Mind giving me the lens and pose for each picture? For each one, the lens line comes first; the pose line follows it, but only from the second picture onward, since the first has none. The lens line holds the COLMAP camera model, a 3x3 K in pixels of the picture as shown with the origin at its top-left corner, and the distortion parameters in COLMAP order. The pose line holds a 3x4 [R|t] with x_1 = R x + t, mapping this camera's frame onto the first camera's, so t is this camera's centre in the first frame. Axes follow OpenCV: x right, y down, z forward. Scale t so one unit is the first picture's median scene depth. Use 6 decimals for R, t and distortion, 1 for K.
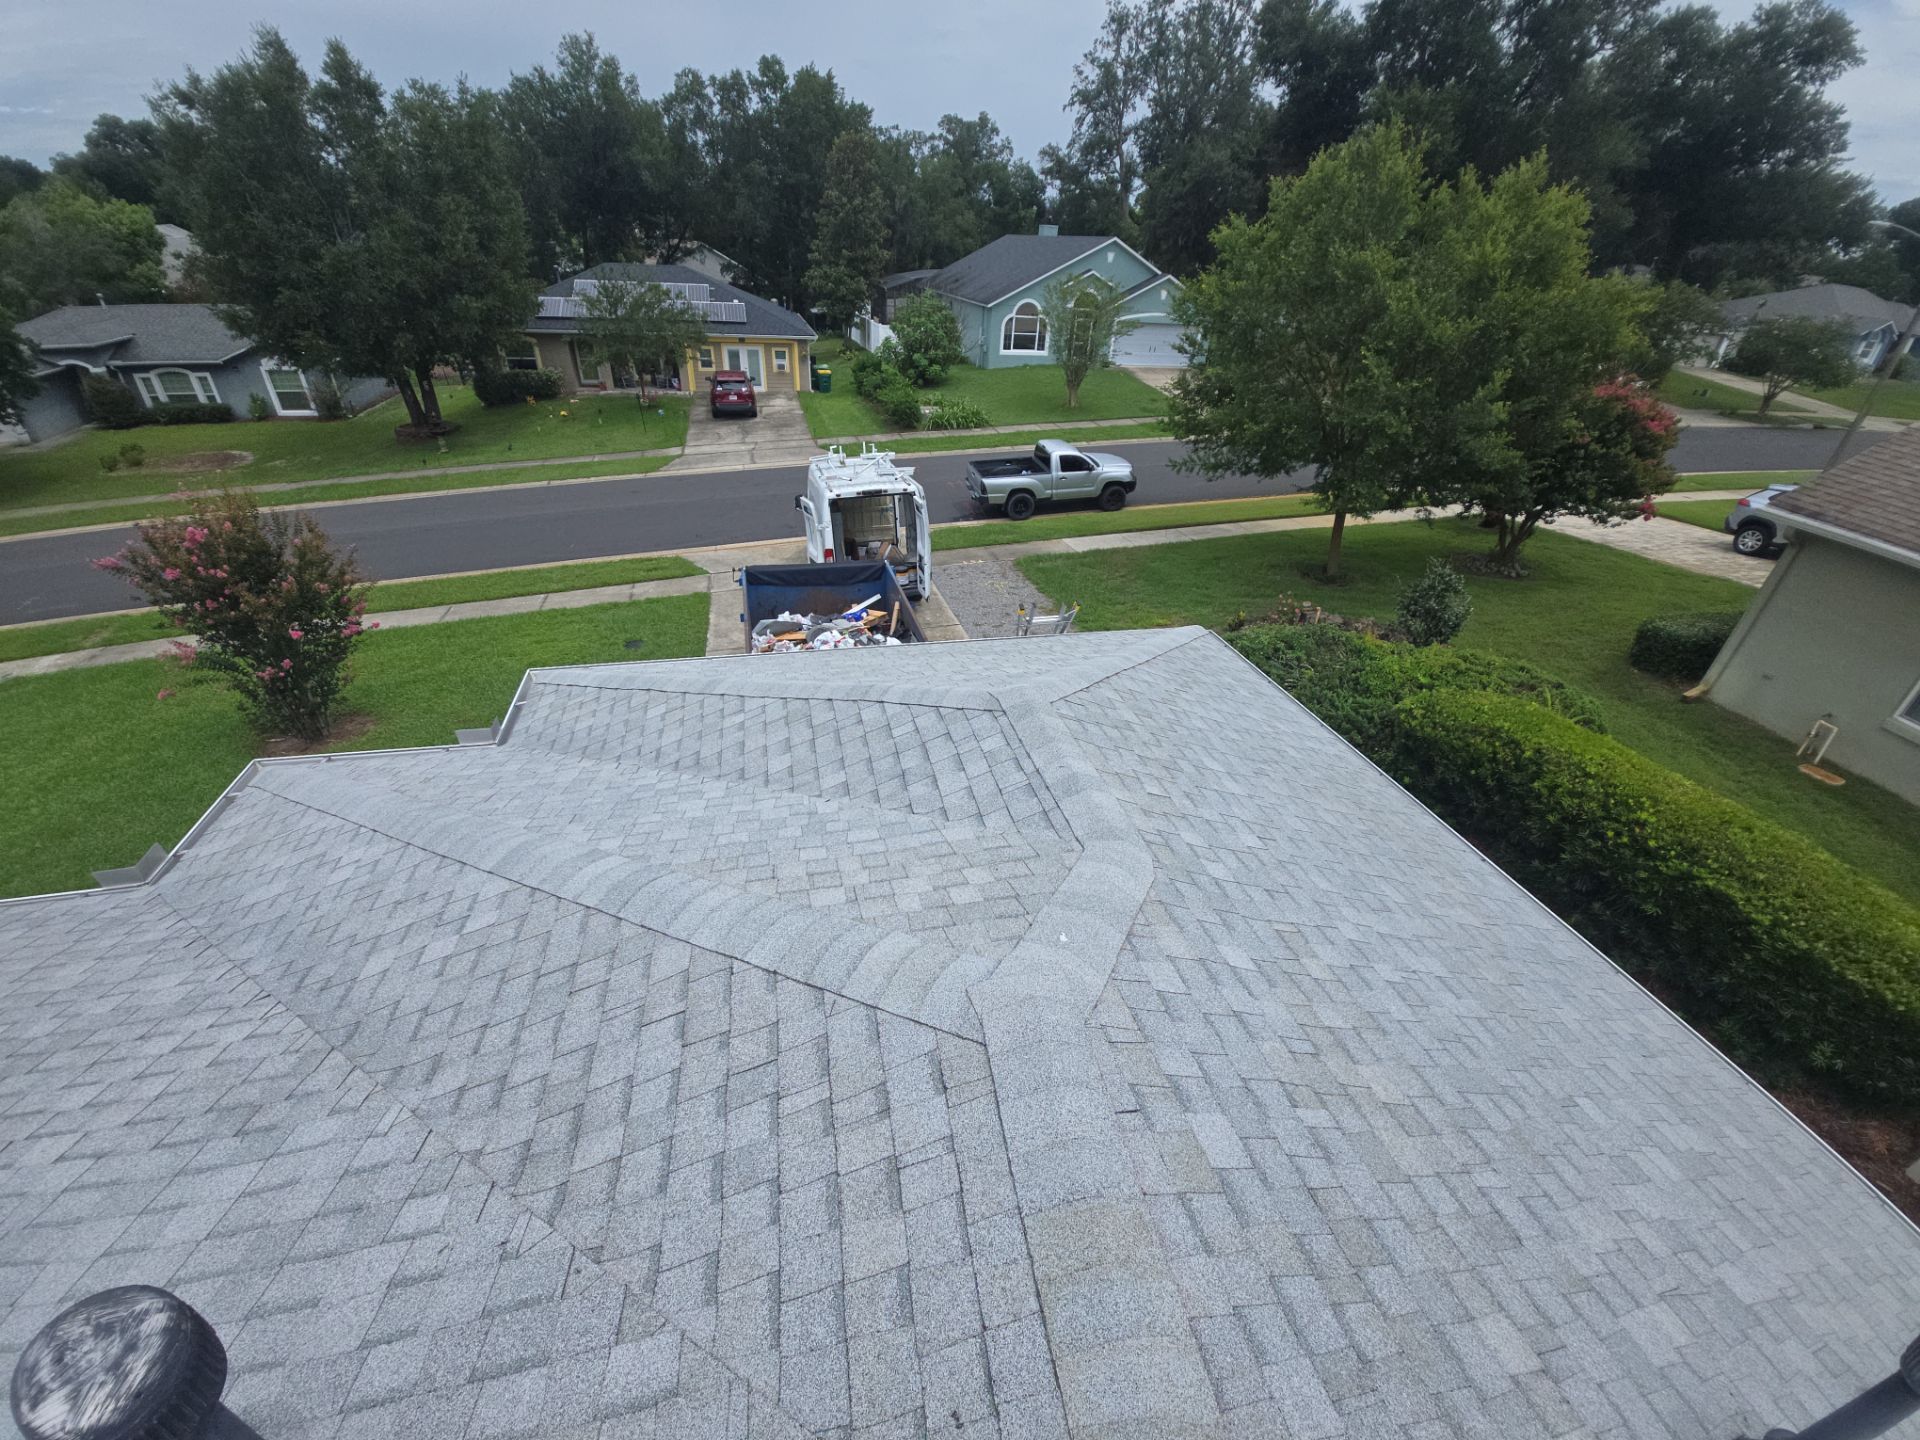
lens RADIAL K [[752.0, 0, 963.2], [0, 752.0, 729.3], [0, 0, 1]] dist [-0.007384, -0.007543]
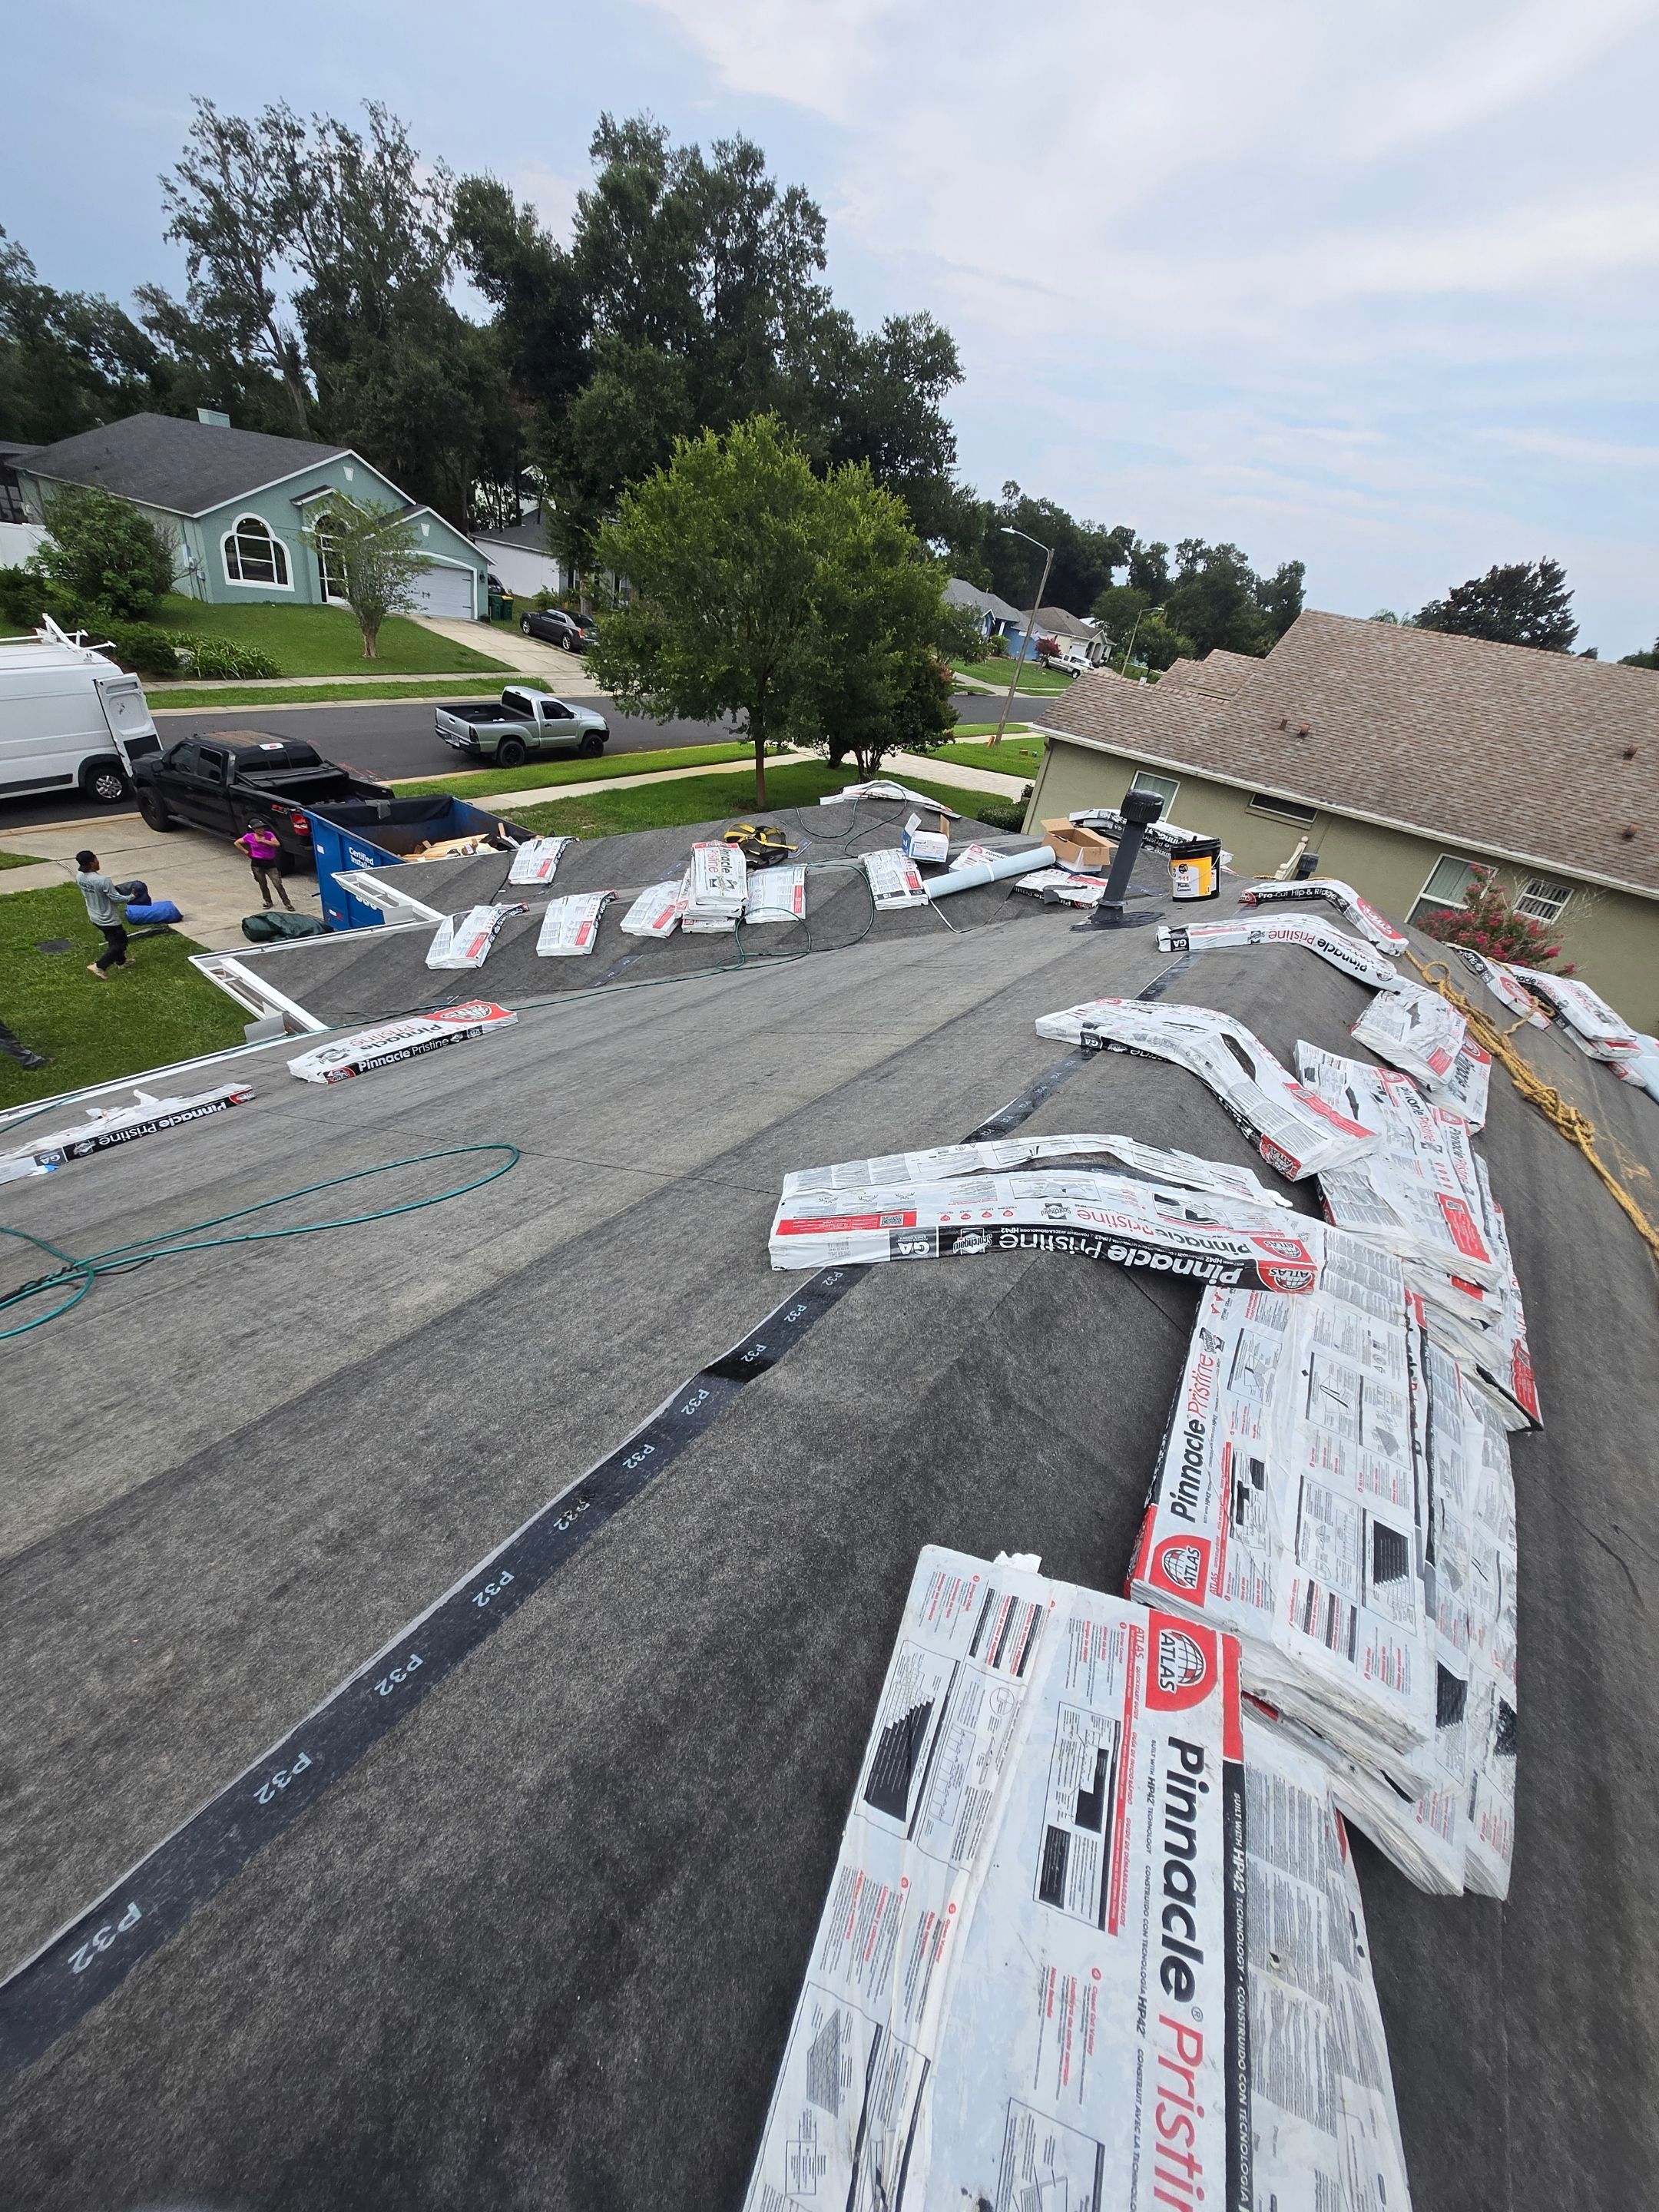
lens RADIAL K [[865.0, 0, 815.9], [0, 865.0, 1105.2], [0, 0, 1]] dist [-0.000278, -0.000485]
pose [[0.763322, -0.263161, 0.589988, -0.149785], [0.231127, 0.964066, 0.130985, 0.035459], [-0.603257, 0.036378, 0.796717, -0.044672]]
